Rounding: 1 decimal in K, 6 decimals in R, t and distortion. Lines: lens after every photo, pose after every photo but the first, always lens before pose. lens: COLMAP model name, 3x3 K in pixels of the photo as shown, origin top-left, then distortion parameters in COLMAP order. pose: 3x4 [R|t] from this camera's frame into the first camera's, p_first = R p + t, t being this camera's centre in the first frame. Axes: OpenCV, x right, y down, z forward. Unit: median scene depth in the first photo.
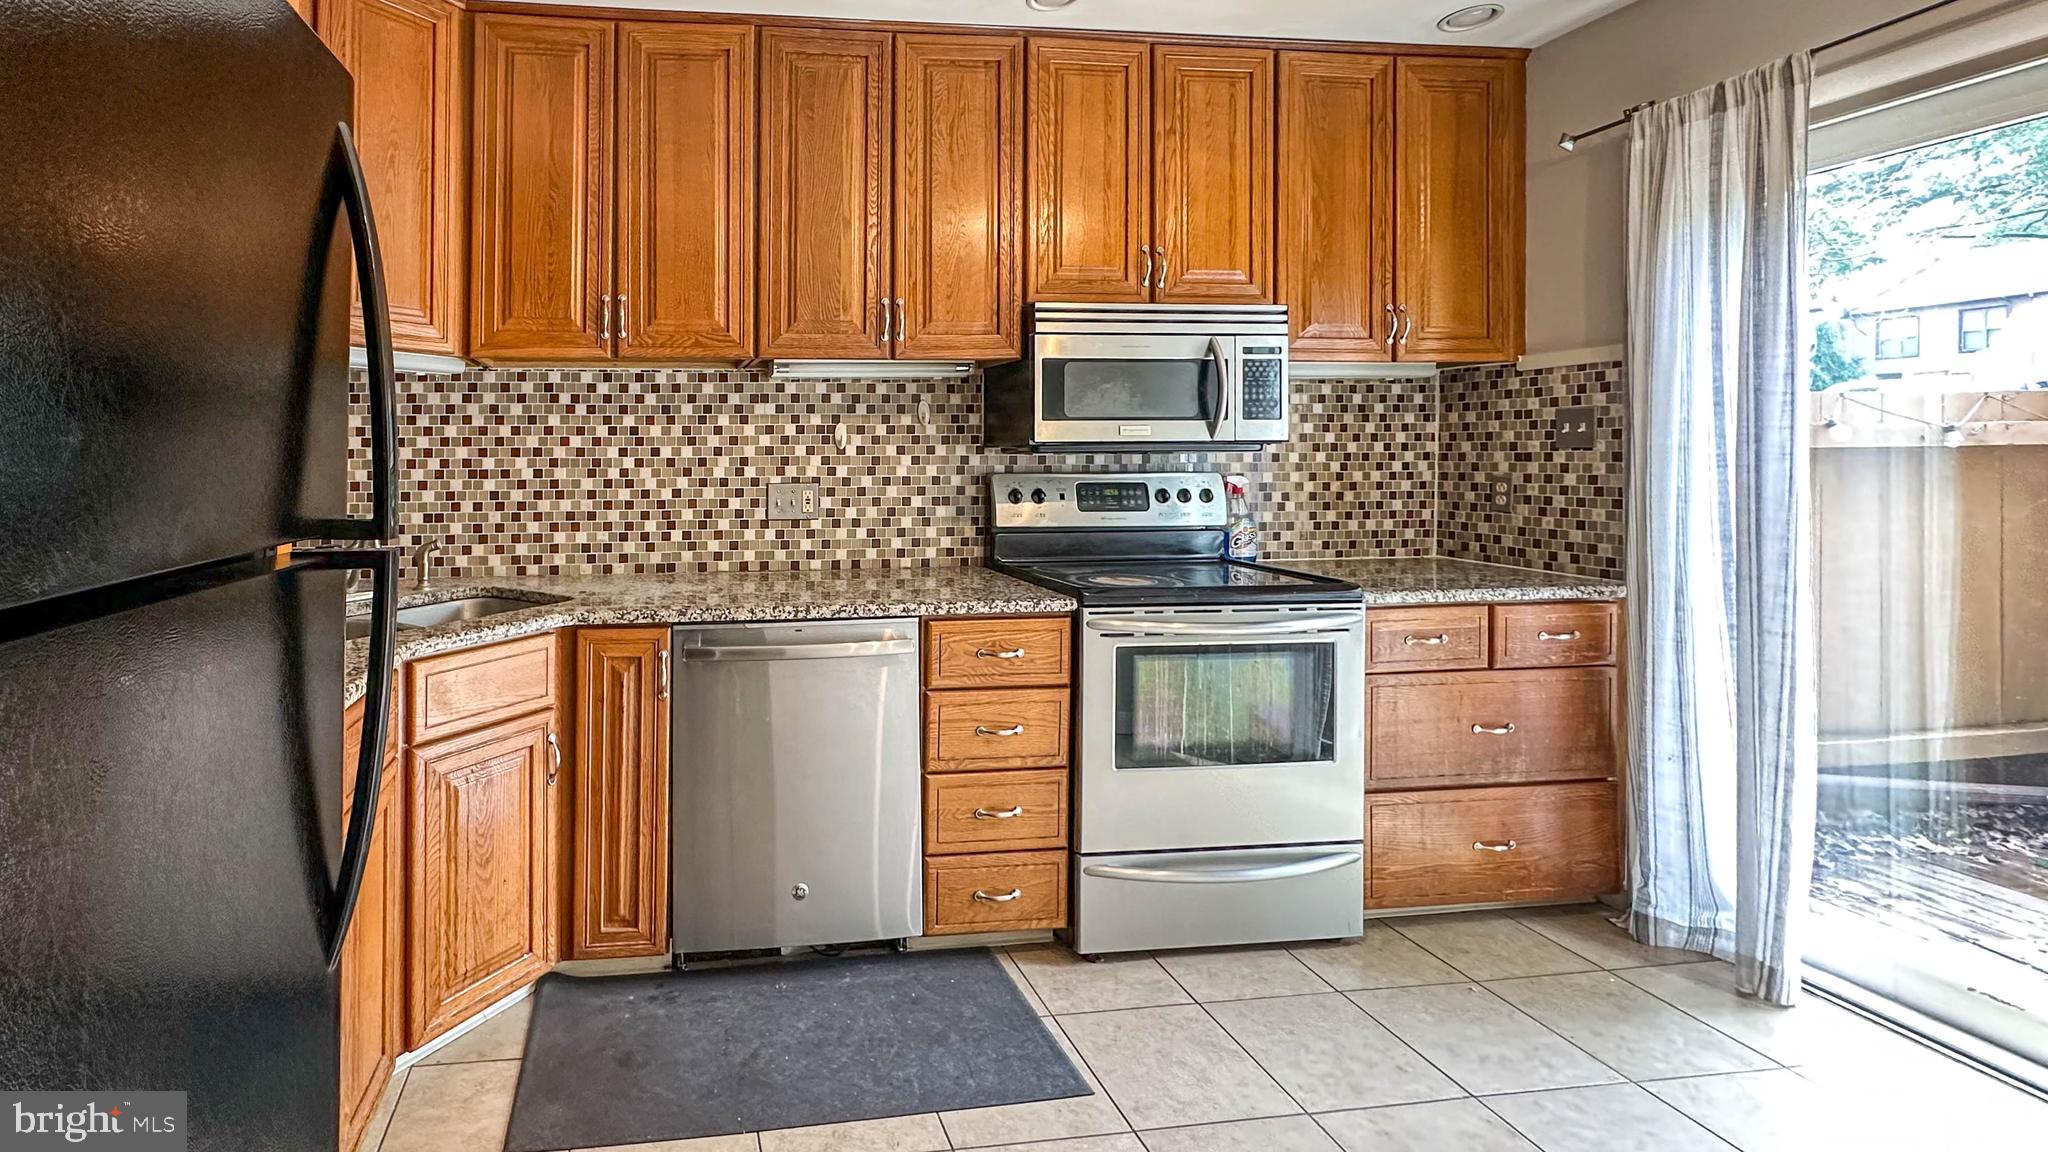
lens RADIAL K [[796.7, 0, 1023.8], [0, 796.7, 586.6], [0, 0, 1]] dist [0.000924, -0.000074]
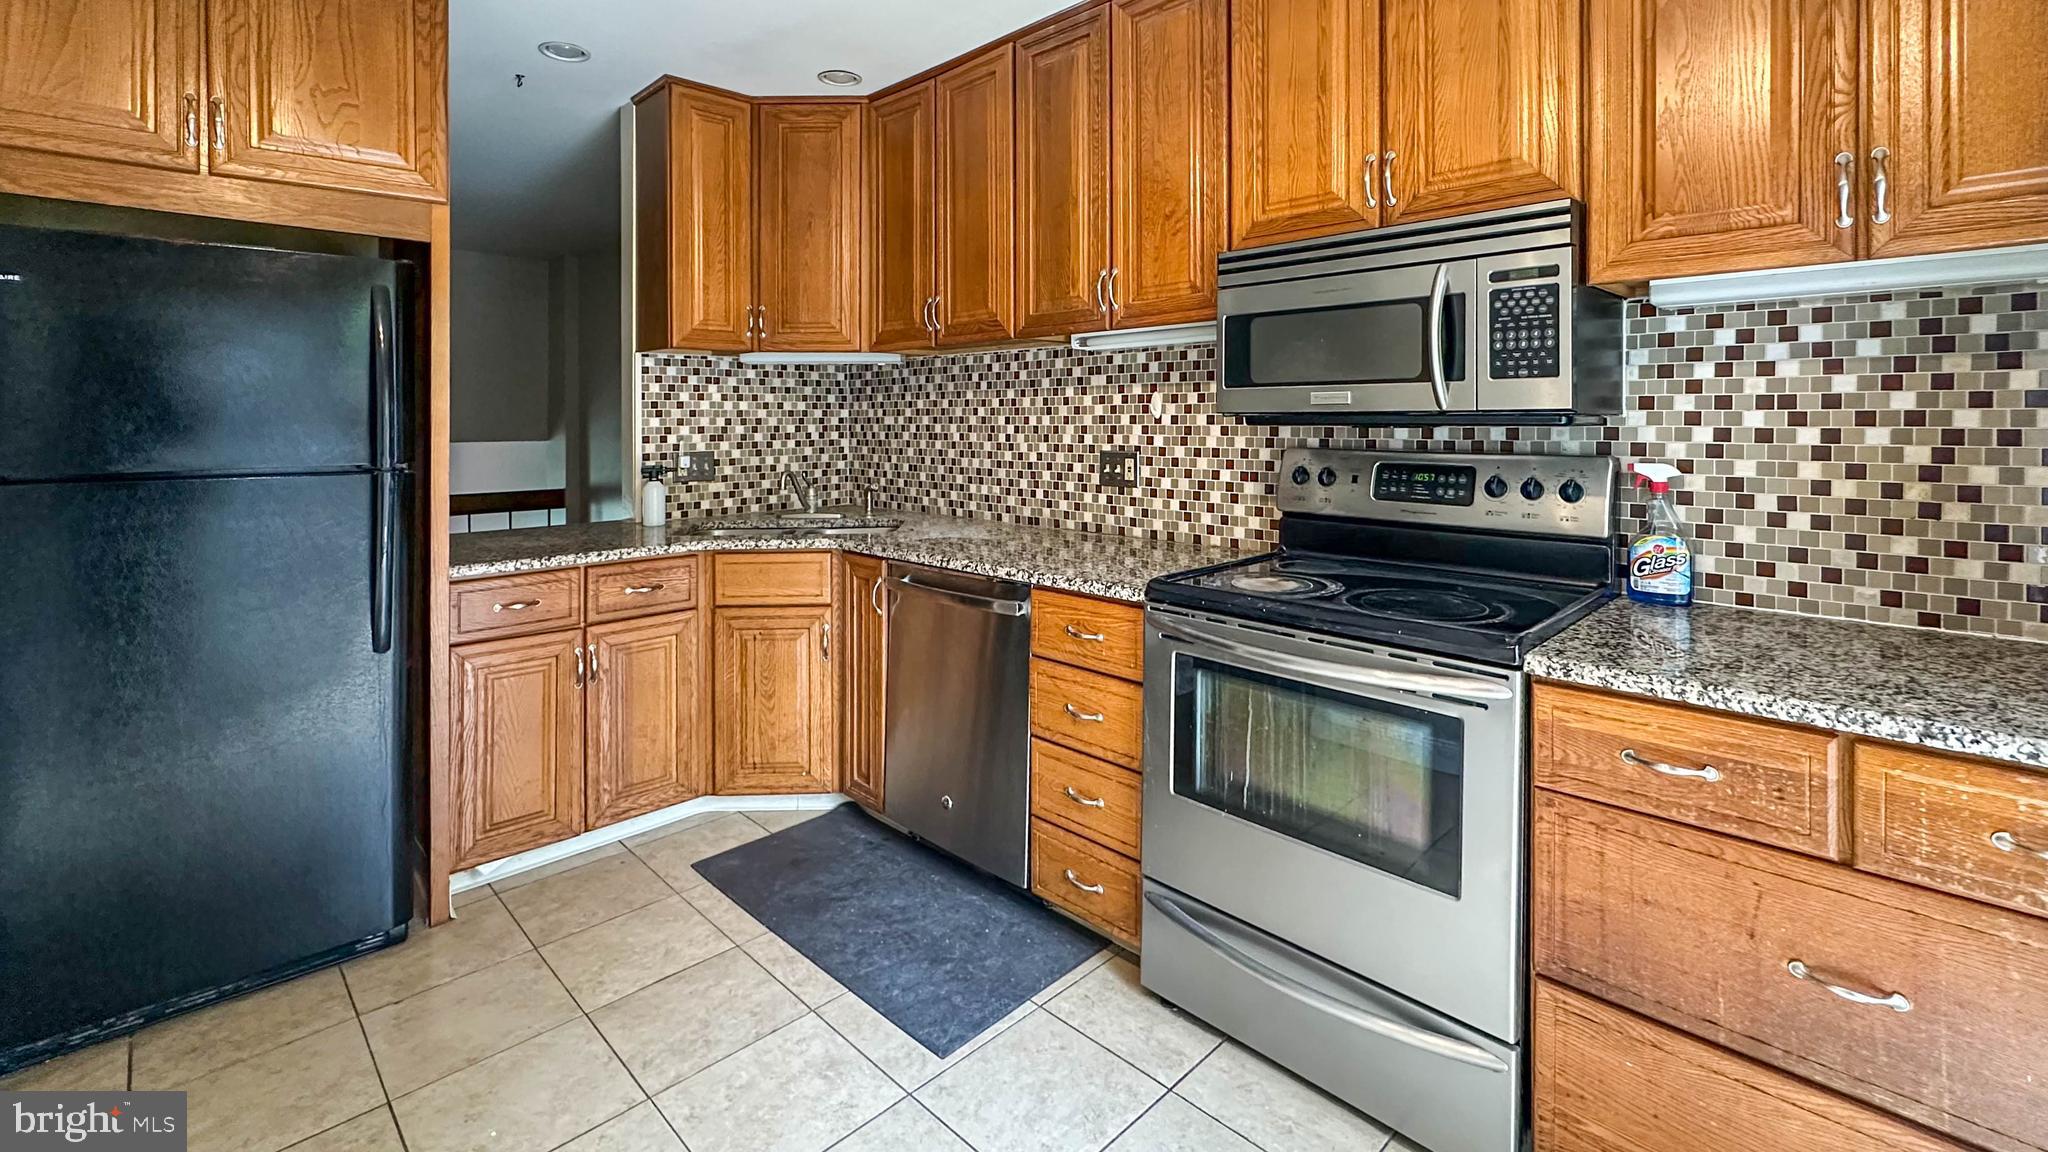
lens RADIAL K [[861.4, 0, 1014.5], [0, 861.4, 575.7], [0, 0, 1]] dist [-0.002791, -0.000341]
pose [[0.628047, 0.143908, -0.764753, 0.510195], [-0.130066, 0.988340, 0.079166, -0.041506], [0.767228, 0.049748, 0.639442, 0.191143]]
